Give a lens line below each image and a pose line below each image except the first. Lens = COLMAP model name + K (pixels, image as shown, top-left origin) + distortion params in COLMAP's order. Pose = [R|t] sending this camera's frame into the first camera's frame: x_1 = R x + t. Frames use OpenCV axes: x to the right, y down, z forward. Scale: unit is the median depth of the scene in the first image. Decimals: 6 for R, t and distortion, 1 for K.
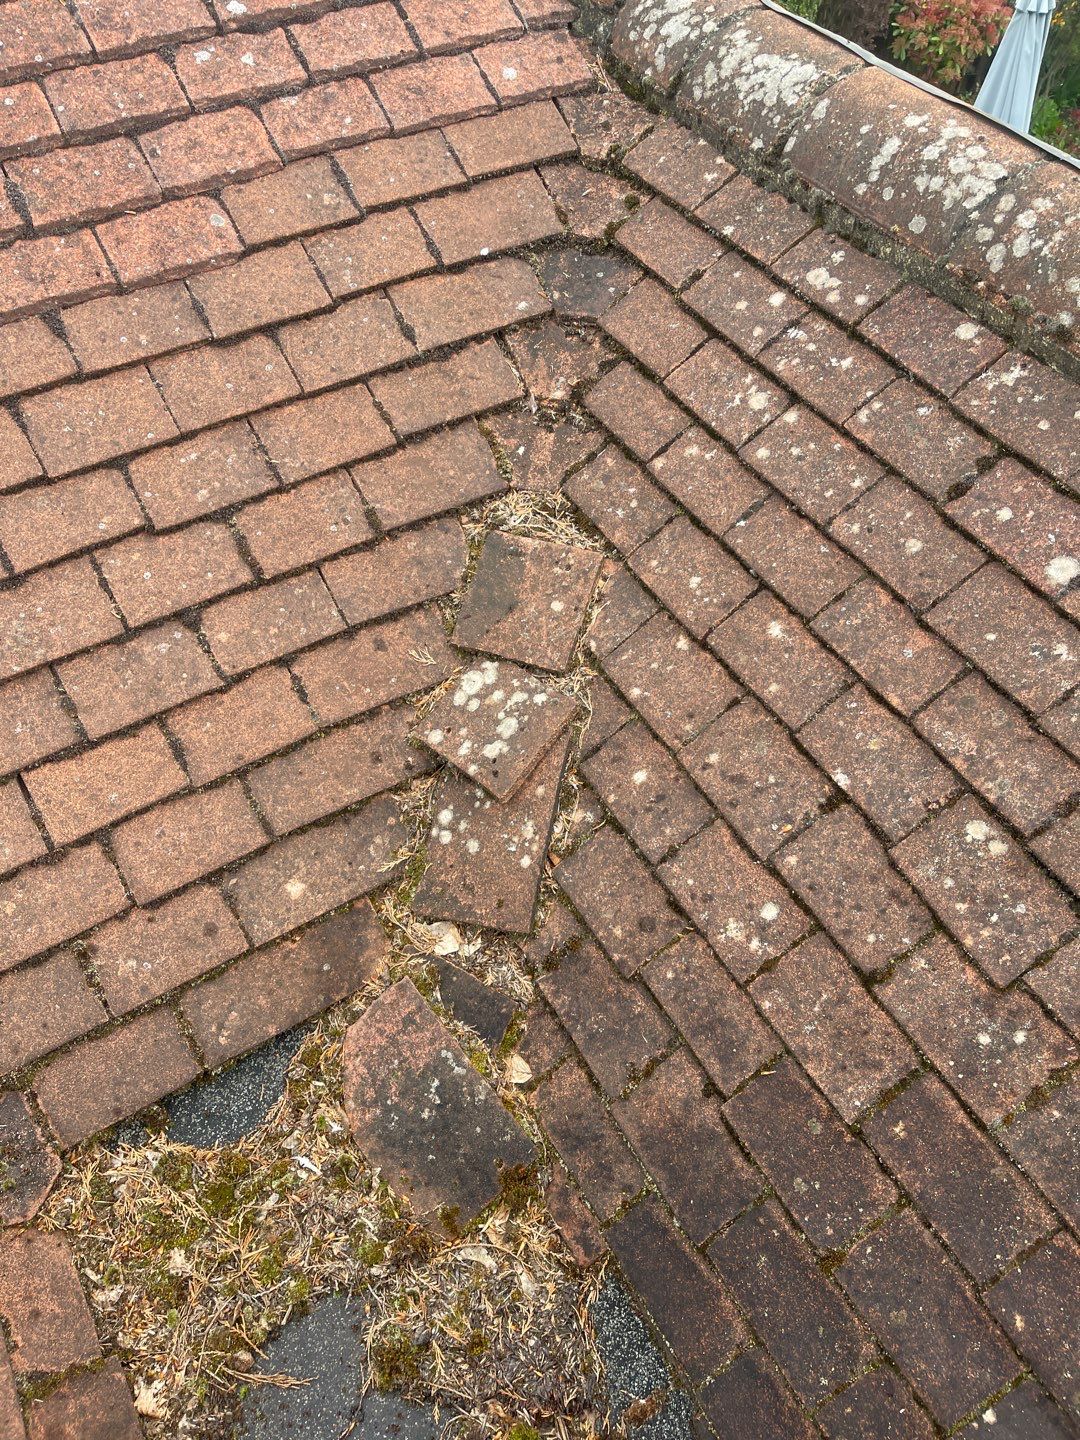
lens RADIAL K [[993.1, 0, 486.9], [0, 993.1, 646.2], [0, 0, 1]] dist [0.092663, -0.085442]
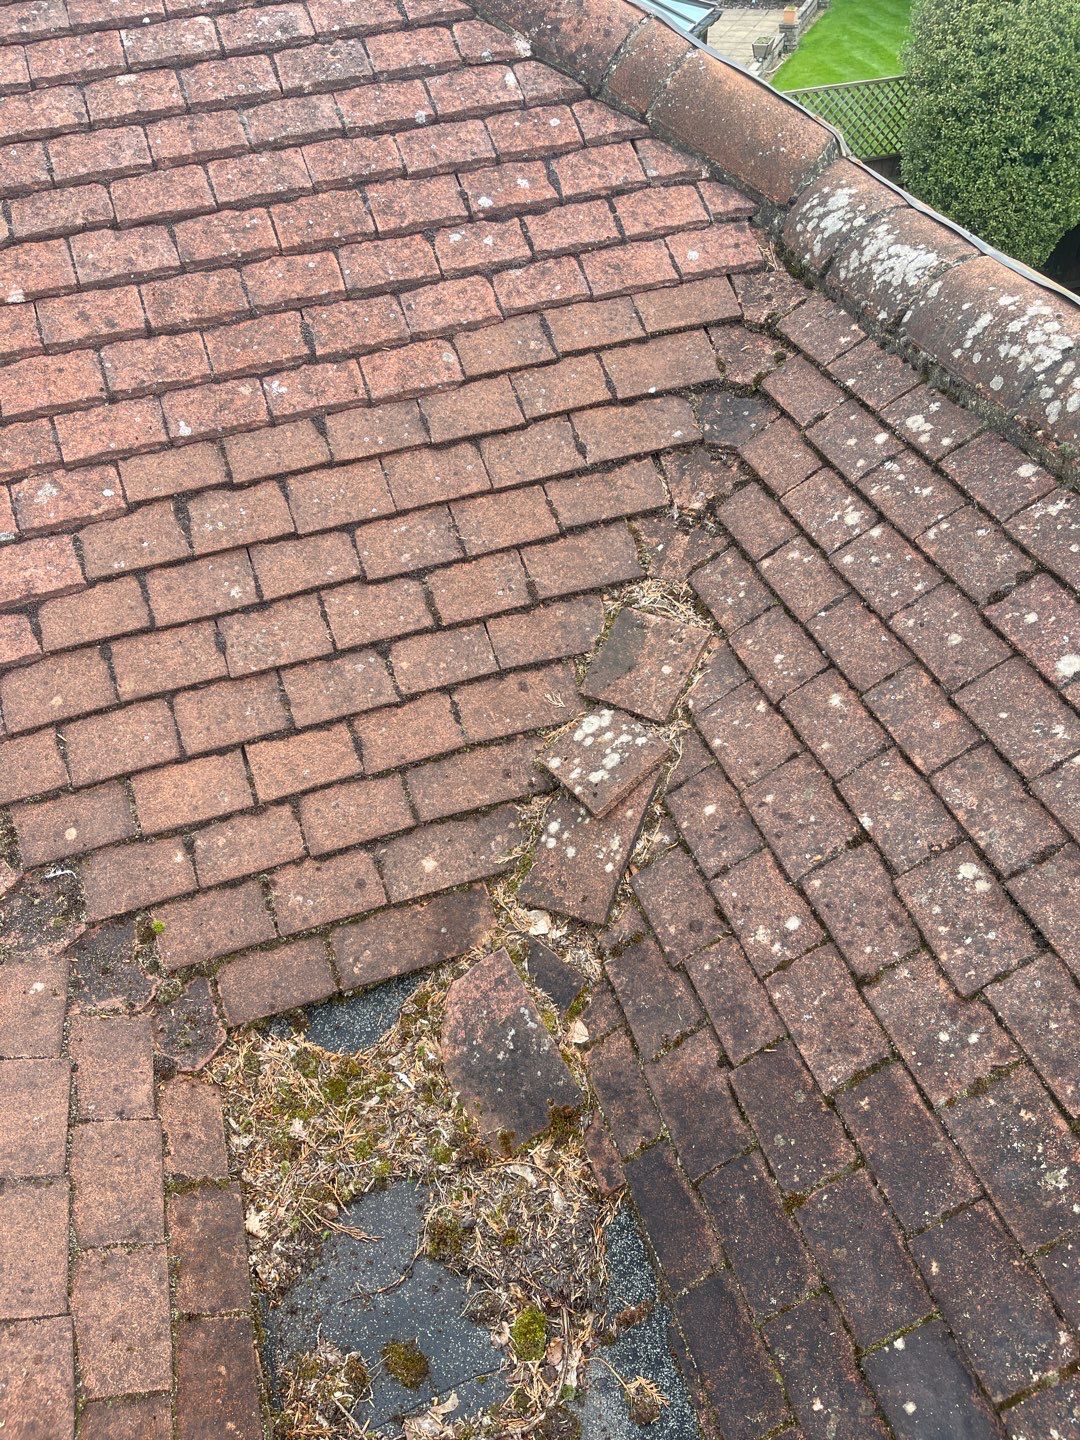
lens RADIAL K [[977.2, 0, 537.1], [0, 977.2, 691.0], [0, 0, 1]] dist [0.108572, -0.117274]
pose [[0.975020, 0.110461, -0.192703, 0.161582], [-0.128285, 0.988293, -0.082577, 0.113076], [0.181325, 0.105235, 0.977776, -0.217979]]
